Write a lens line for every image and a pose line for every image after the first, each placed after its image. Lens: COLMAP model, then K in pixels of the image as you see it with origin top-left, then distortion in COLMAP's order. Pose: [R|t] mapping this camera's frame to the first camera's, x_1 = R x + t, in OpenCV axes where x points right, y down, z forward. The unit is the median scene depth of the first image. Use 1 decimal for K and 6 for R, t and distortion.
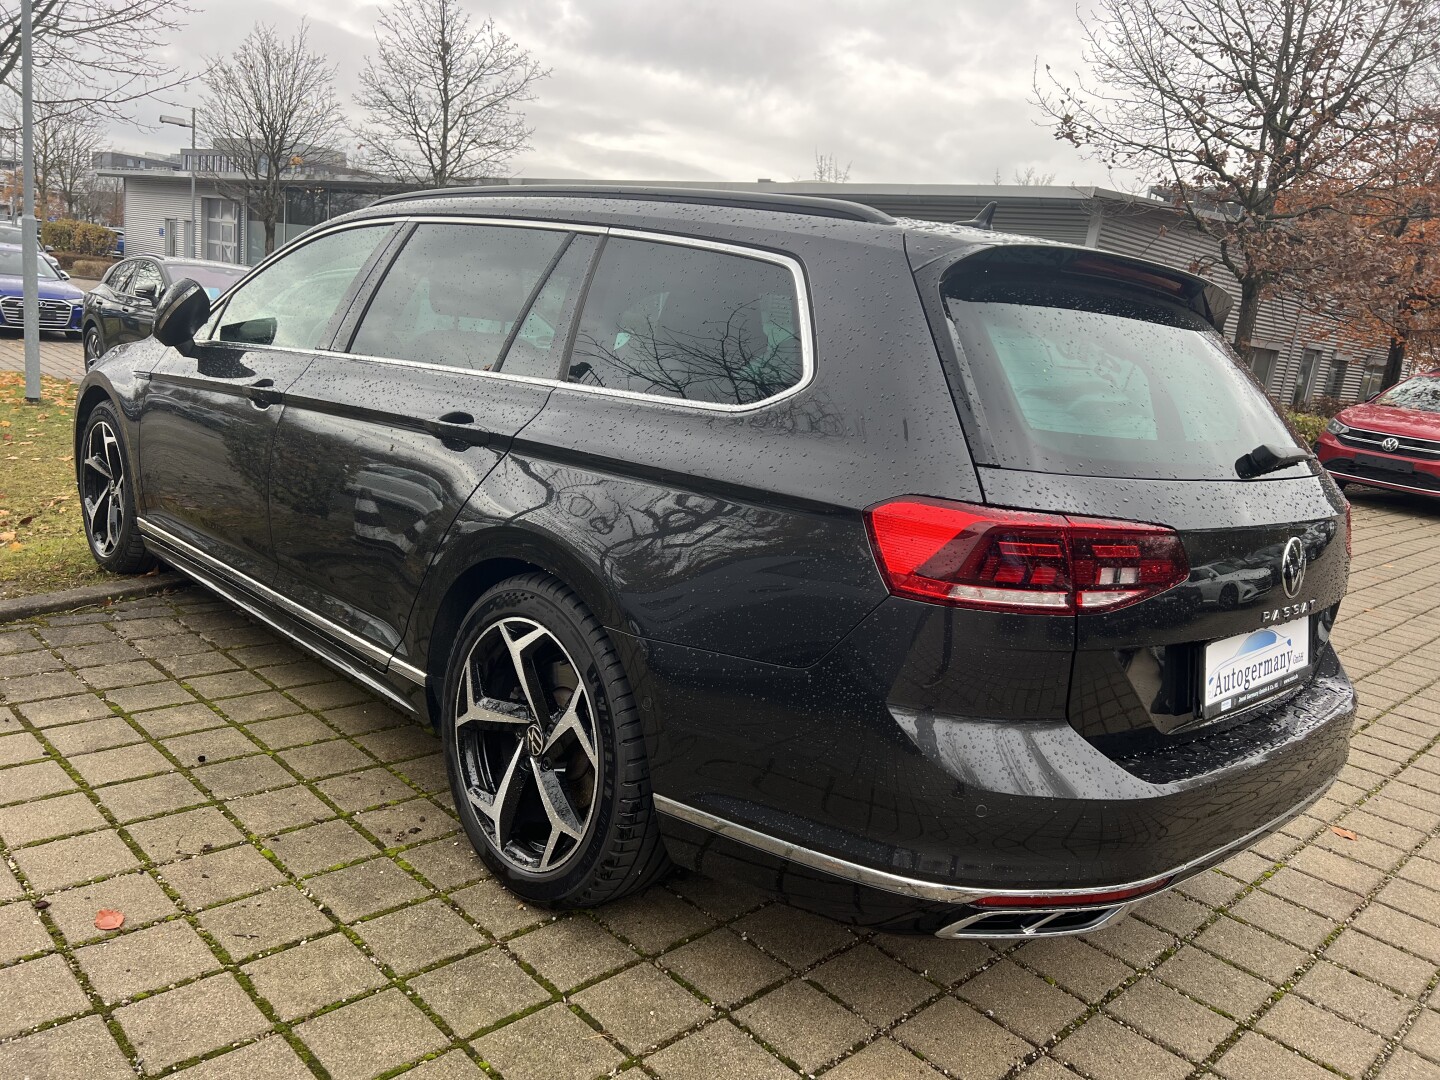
lens RADIAL K [[1087.5, 0, 721.9], [0, 1087.5, 533.3], [0, 0, 1]] dist [0.048500, -0.052109]
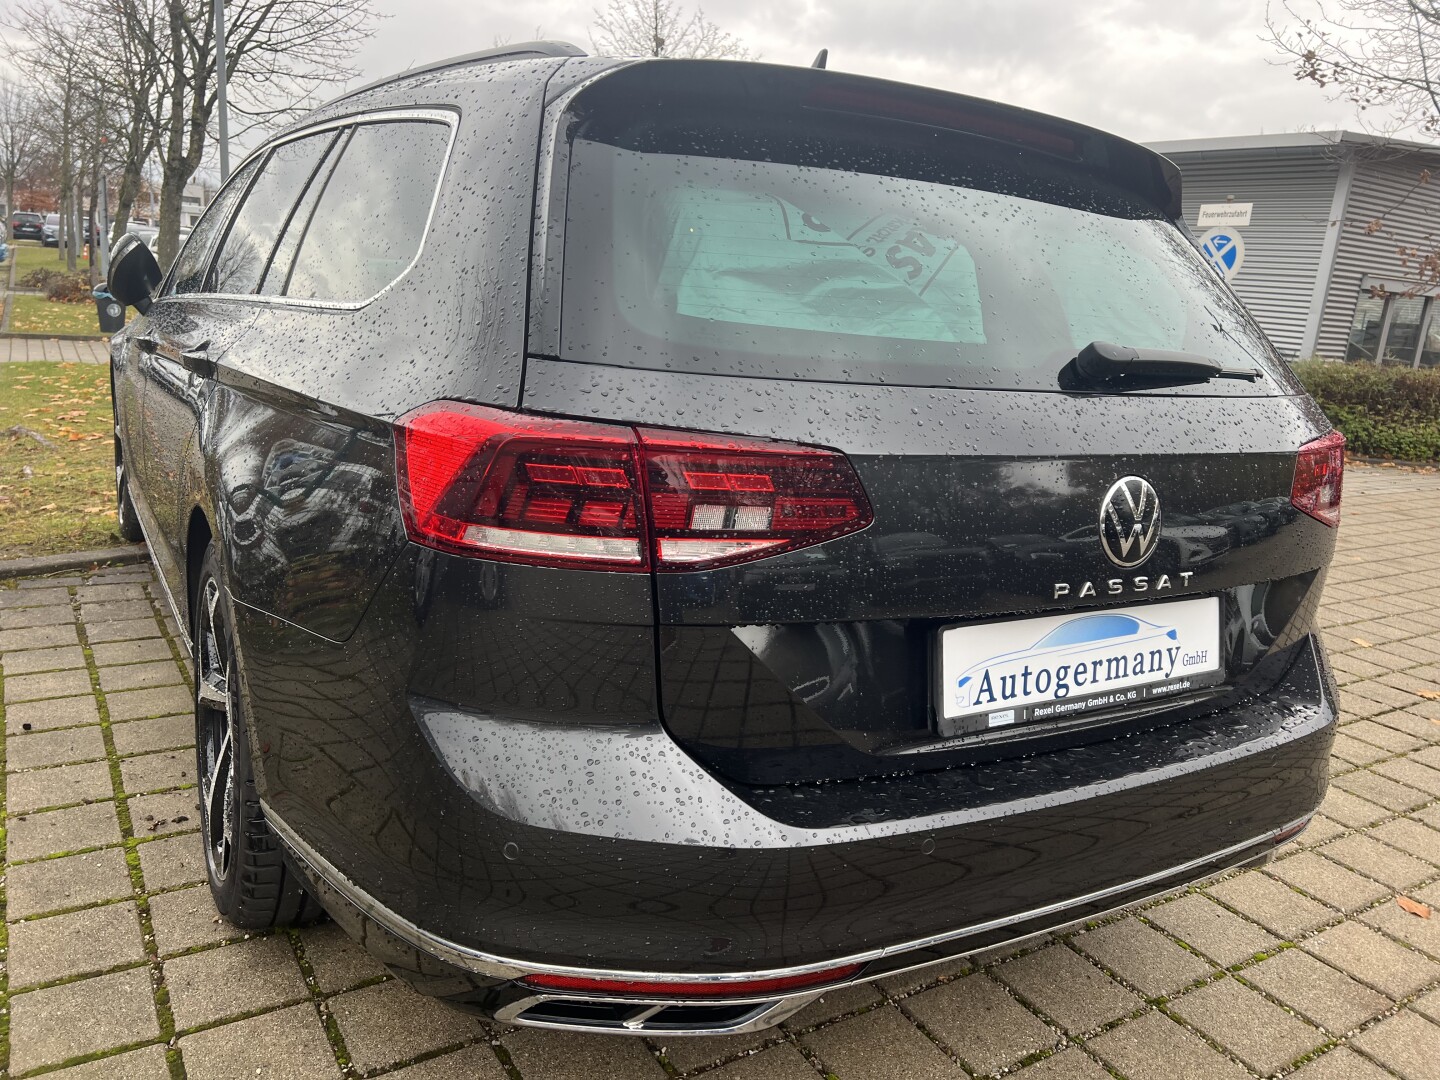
lens RADIAL K [[1087.5, 0, 729.2], [0, 1087.5, 536.0], [0, 0, 1]] dist [0.048500, -0.052109]
pose [[0.976300, 0.013142, -0.216021, 0.318974], [-0.011734, 0.999901, 0.007800, 0.028473], [0.216102, -0.005080, 0.976358, 0.215331]]
